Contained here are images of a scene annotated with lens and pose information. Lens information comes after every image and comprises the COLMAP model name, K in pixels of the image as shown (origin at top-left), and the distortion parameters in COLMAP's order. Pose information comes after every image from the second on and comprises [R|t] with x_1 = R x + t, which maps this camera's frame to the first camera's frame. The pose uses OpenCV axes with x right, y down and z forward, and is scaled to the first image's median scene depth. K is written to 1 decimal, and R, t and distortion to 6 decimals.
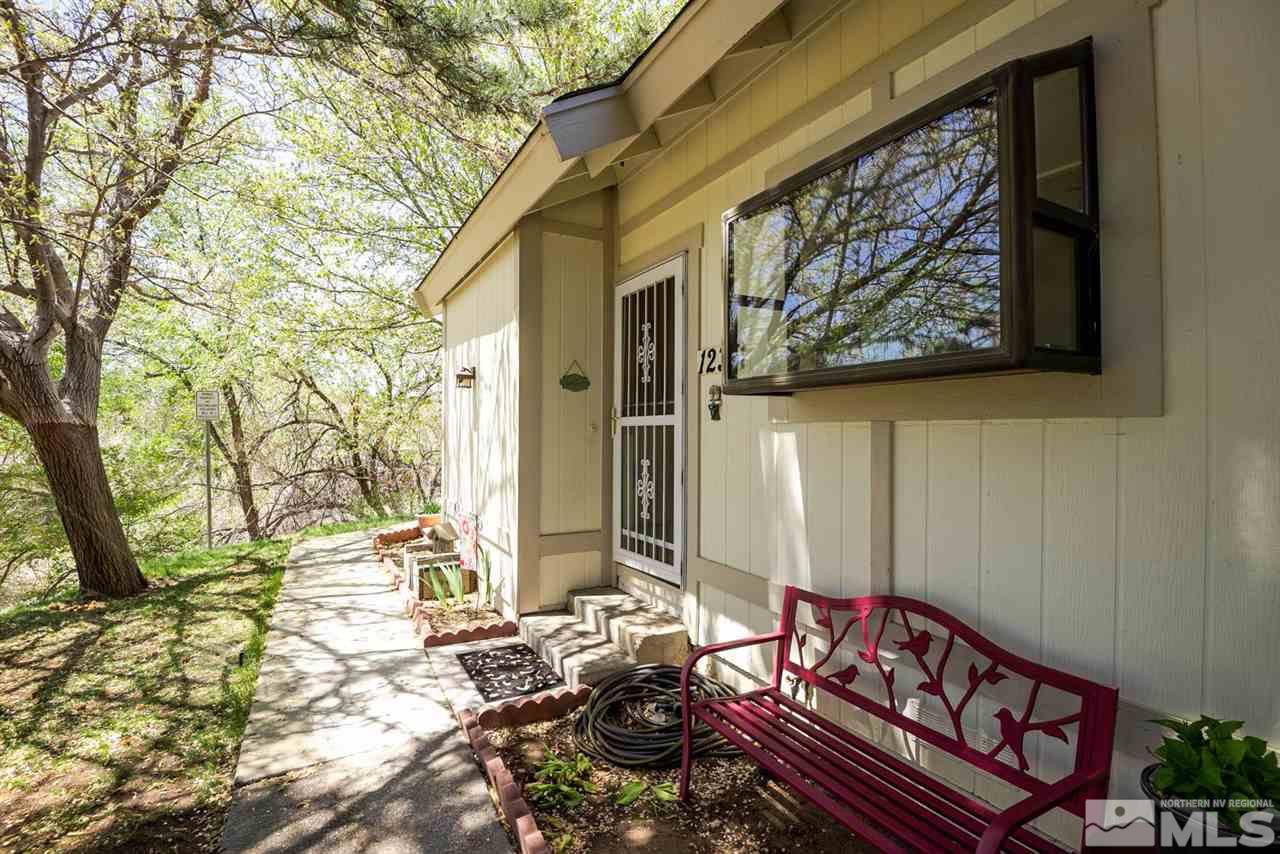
lens RADIAL K [[623.3, 0, 655.8], [0, 623.3, 426.4], [0, 0, 1]] dist [-0.000743, -0.023333]
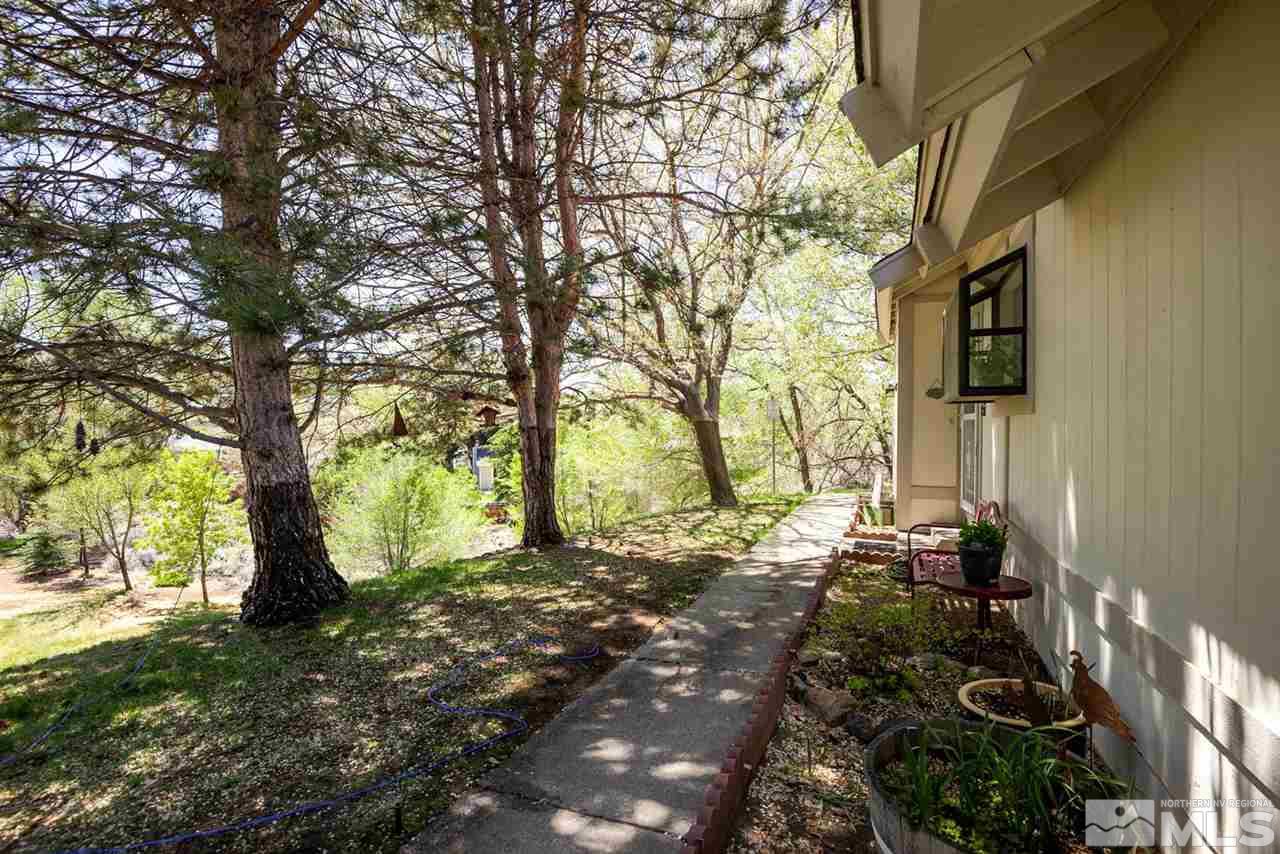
lens RADIAL K [[623.3, 0, 655.8], [0, 623.3, 426.4], [0, 0, 1]] dist [-0.000743, -0.023333]
pose [[0.660504, 0.002802, -0.750817, 0.253555], [0.000483, 0.999991, 0.004157, 0.004405], [0.750822, -0.003108, 0.660497, -0.262956]]
